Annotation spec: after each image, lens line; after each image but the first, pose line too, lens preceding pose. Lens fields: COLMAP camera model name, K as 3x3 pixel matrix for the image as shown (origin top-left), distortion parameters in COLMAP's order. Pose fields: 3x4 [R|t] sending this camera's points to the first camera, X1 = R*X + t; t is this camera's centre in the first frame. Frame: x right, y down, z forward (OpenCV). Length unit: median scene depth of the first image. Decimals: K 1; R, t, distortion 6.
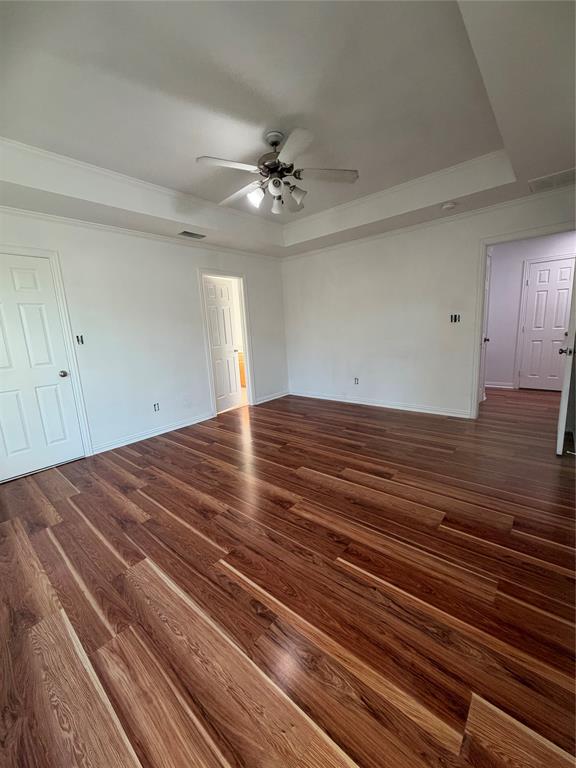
lens RADIAL K [[305.6, 0, 288.3], [0, 305.6, 383.8], [0, 0, 1]] dist [0.004533, 0.000080]
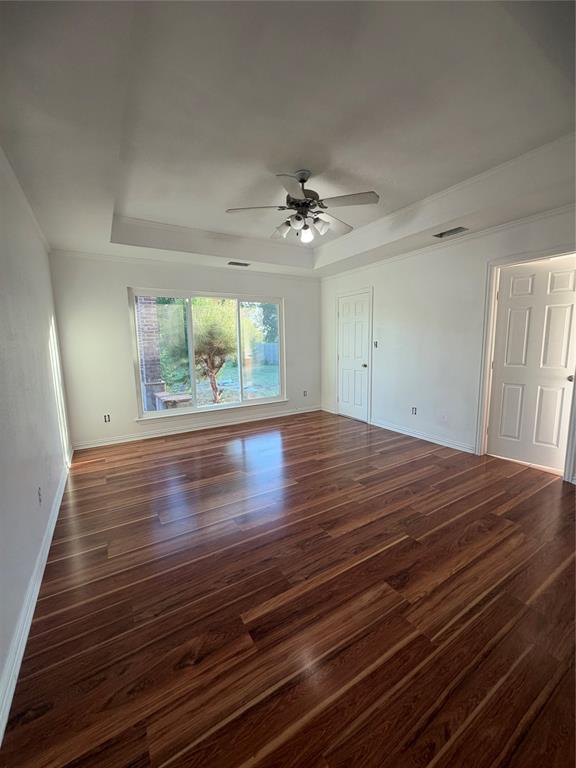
lens RADIAL K [[305.6, 0, 288.8], [0, 305.6, 383.4], [0, 0, 1]] dist [0.004533, 0.000080]
pose [[-0.302229, 0.187373, -0.934638, 0.746292], [-0.141796, 0.960745, 0.238459, -0.227665], [0.942630, 0.204597, -0.263796, 0.926456]]
